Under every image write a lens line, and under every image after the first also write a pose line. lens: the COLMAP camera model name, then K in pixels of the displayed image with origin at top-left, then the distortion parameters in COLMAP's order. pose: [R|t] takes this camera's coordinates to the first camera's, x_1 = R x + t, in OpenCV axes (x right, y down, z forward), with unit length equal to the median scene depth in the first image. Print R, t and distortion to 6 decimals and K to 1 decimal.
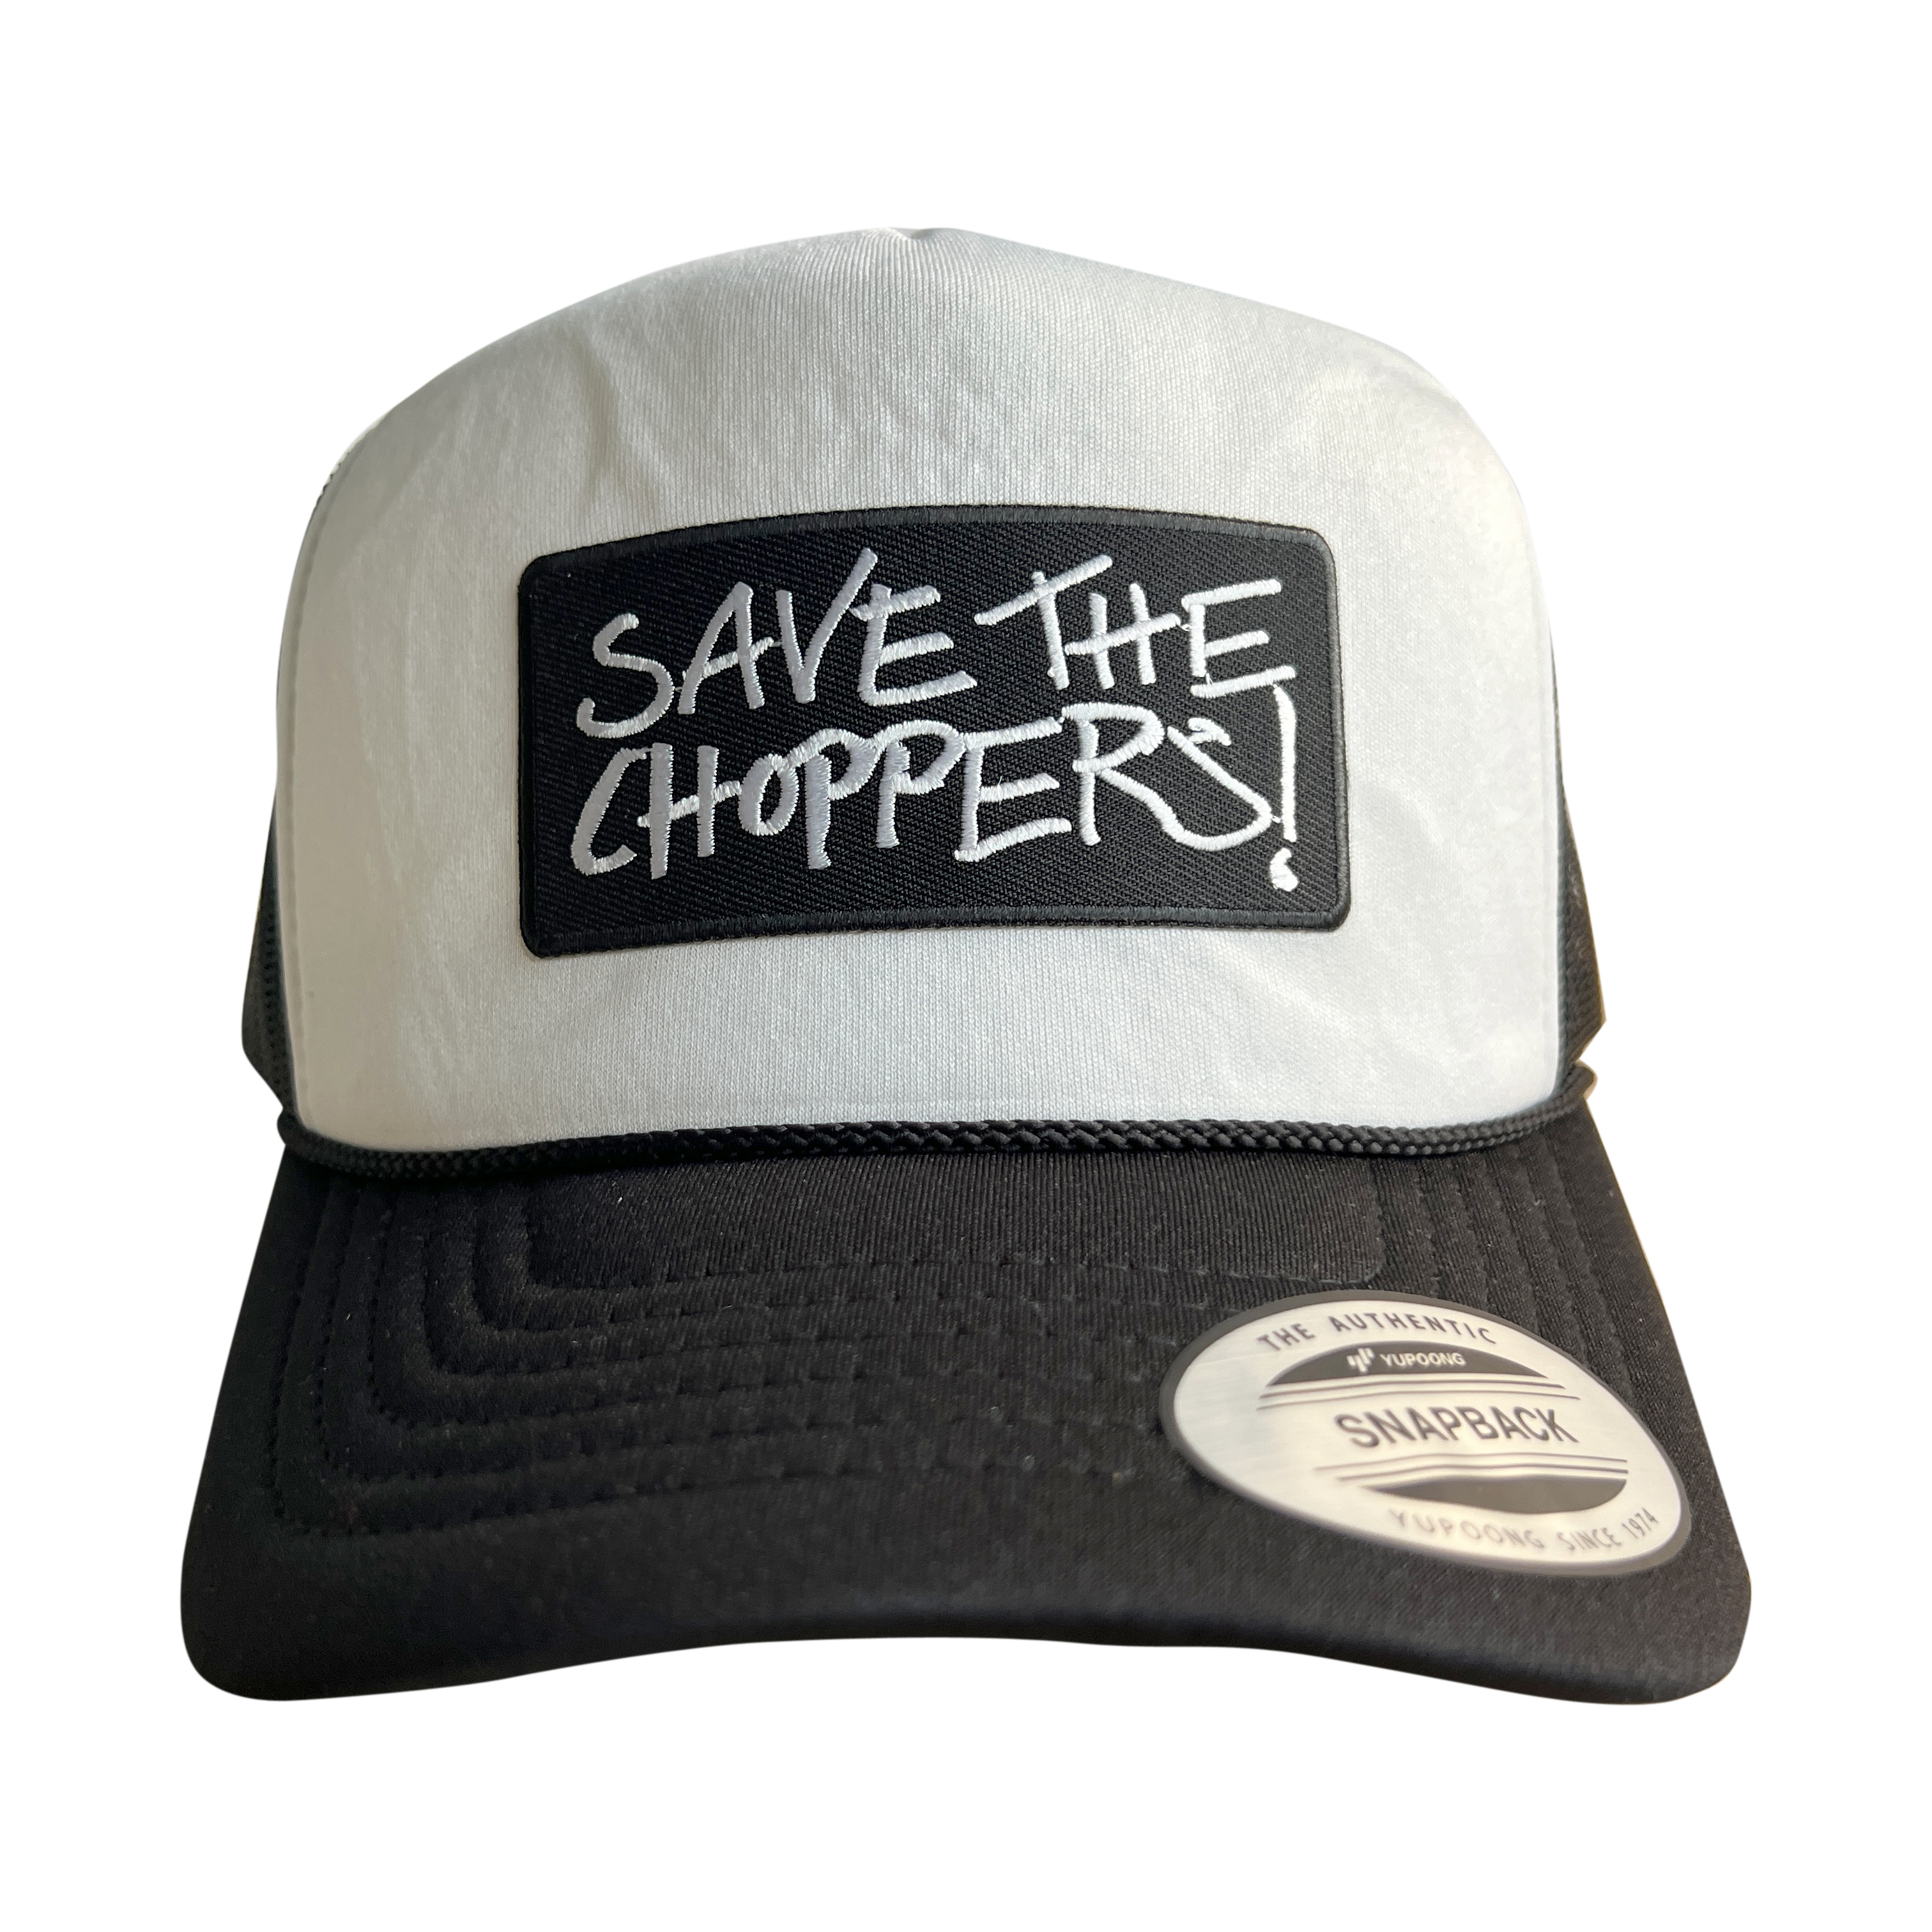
lens RADIAL K [[1529.0, 0, 968.1], [0, 1529.0, 1079.3], [0, 0, 1]] dist [0.172169, 0.000147]
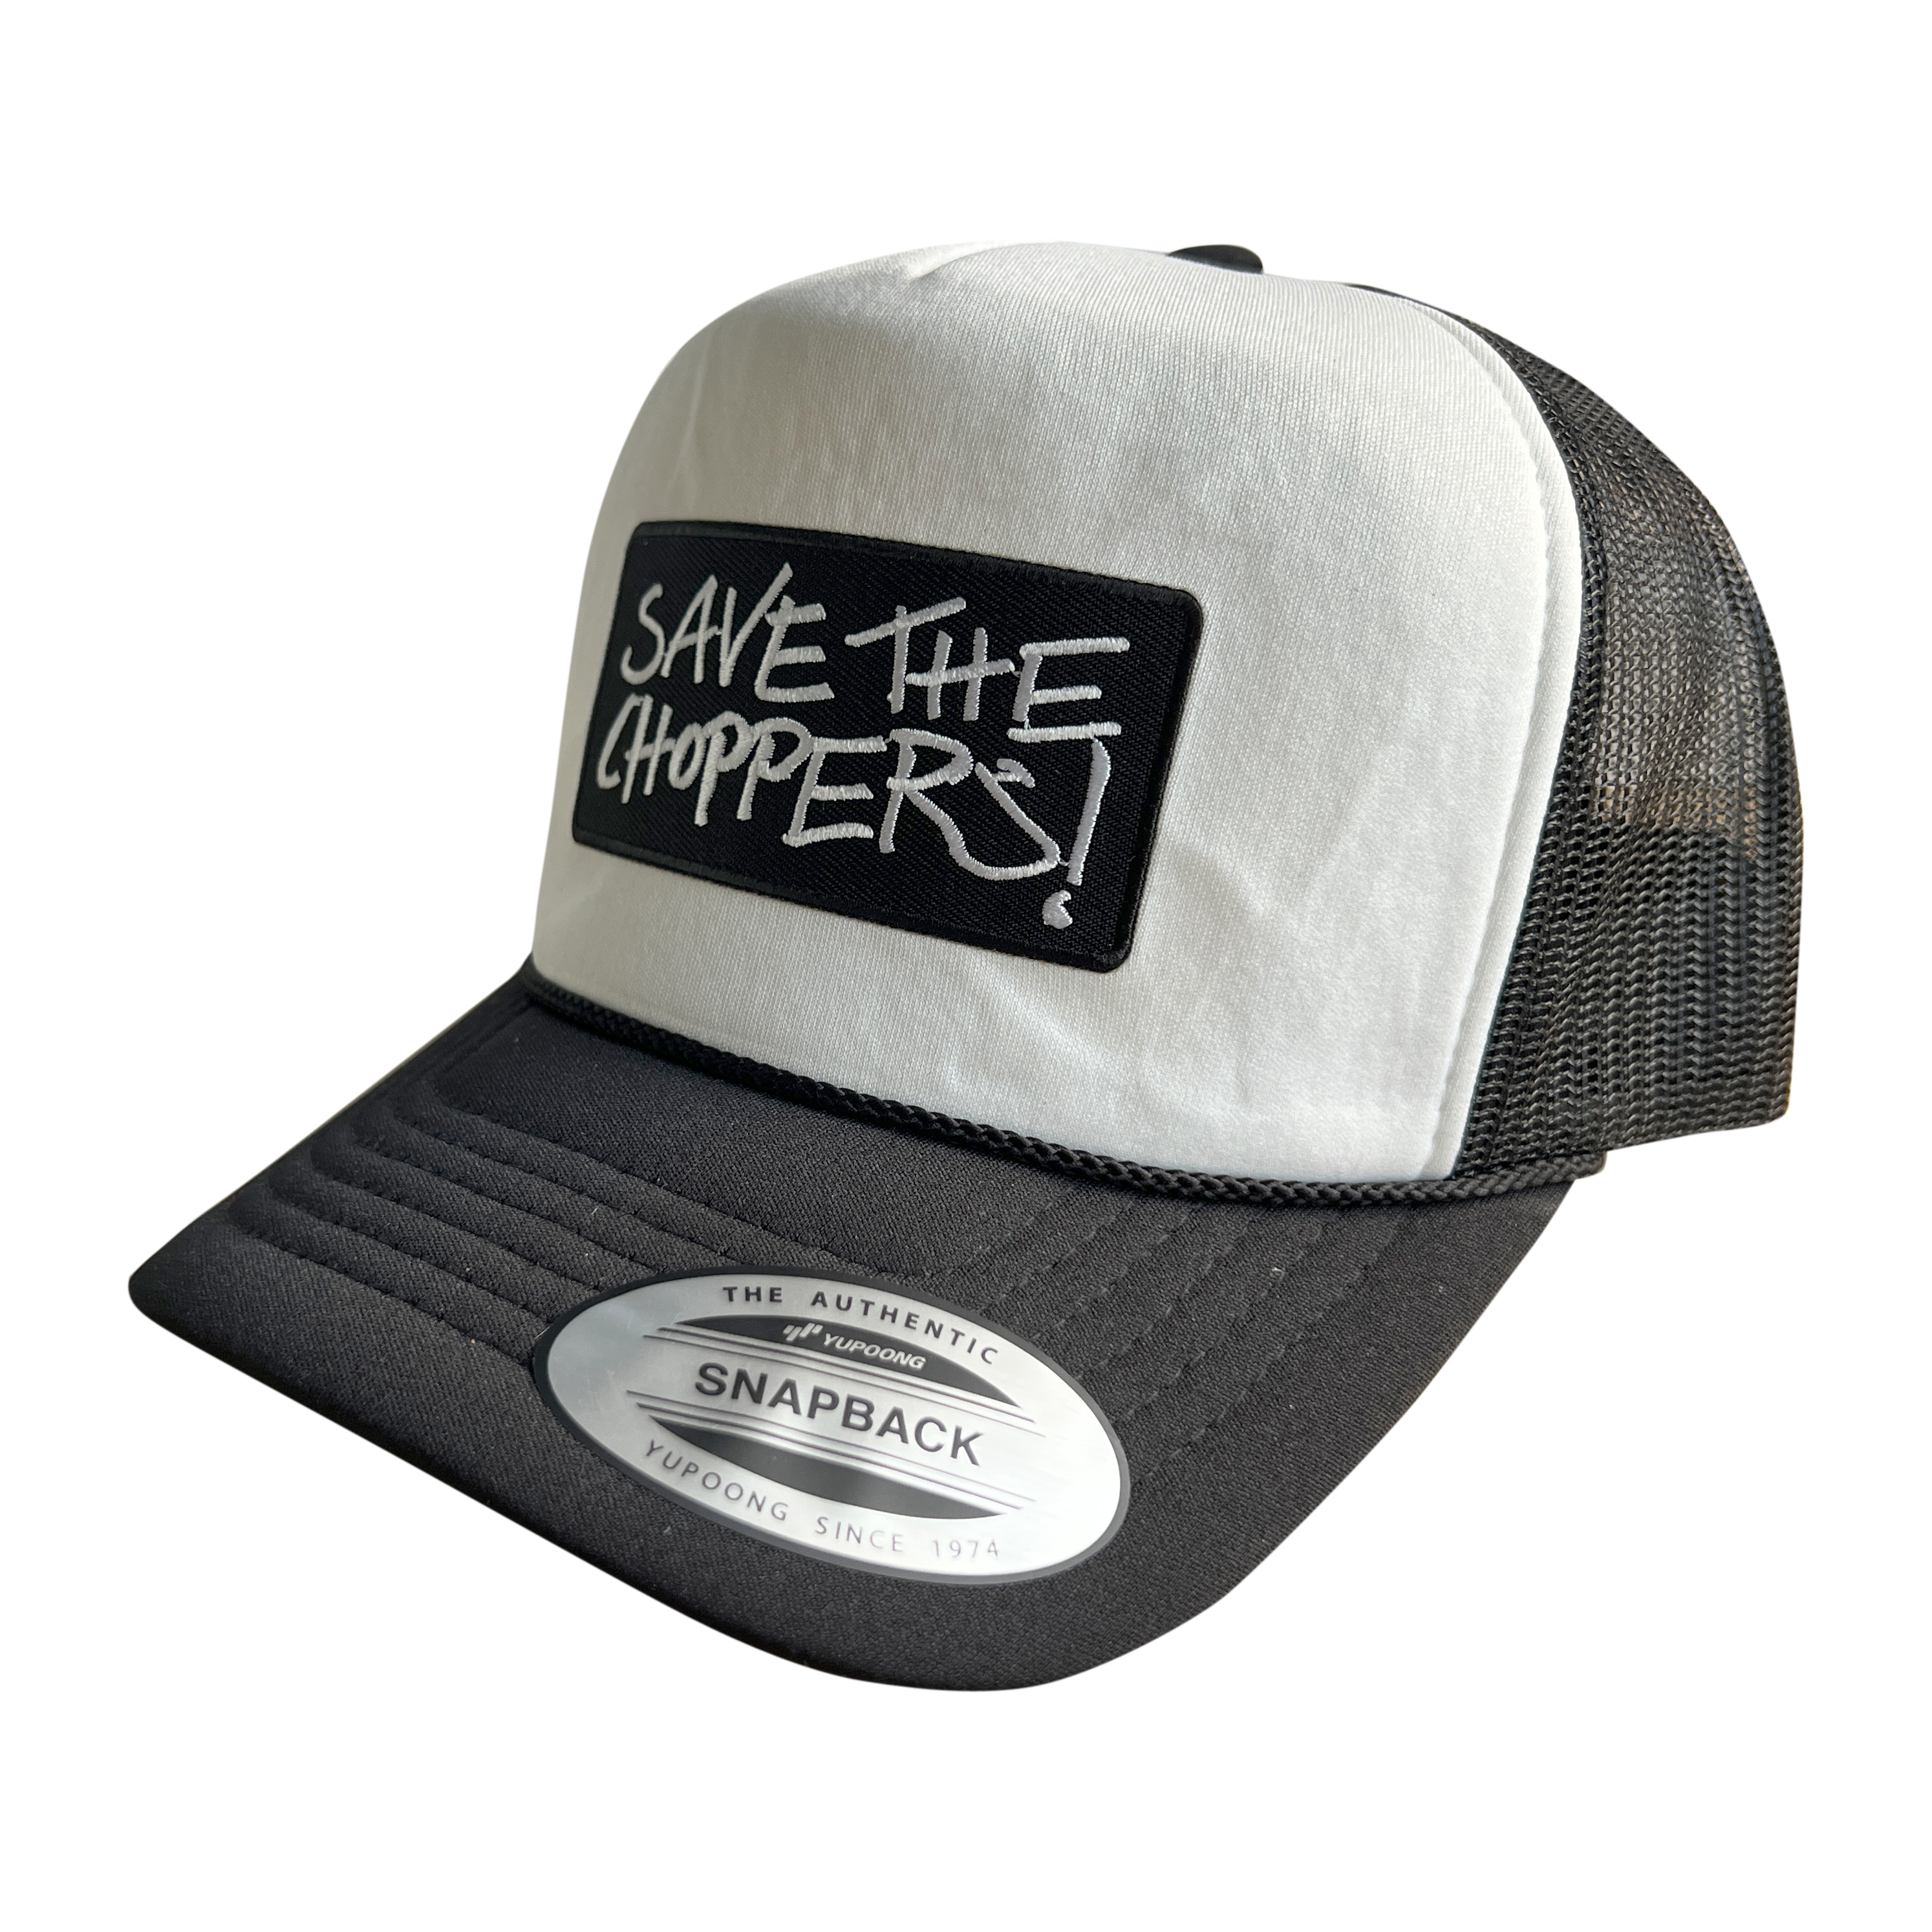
lens RADIAL K [[1529.0, 0, 968.1], [0, 1529.0, 1079.3], [0, 0, 1]] dist [0.172169, 0.000147]
pose [[0.846674, 0.278524, -0.453396, 0.697160], [-0.208844, 0.957636, 0.198285, -0.229000], [0.489415, -0.073194, 0.868974, 0.010223]]
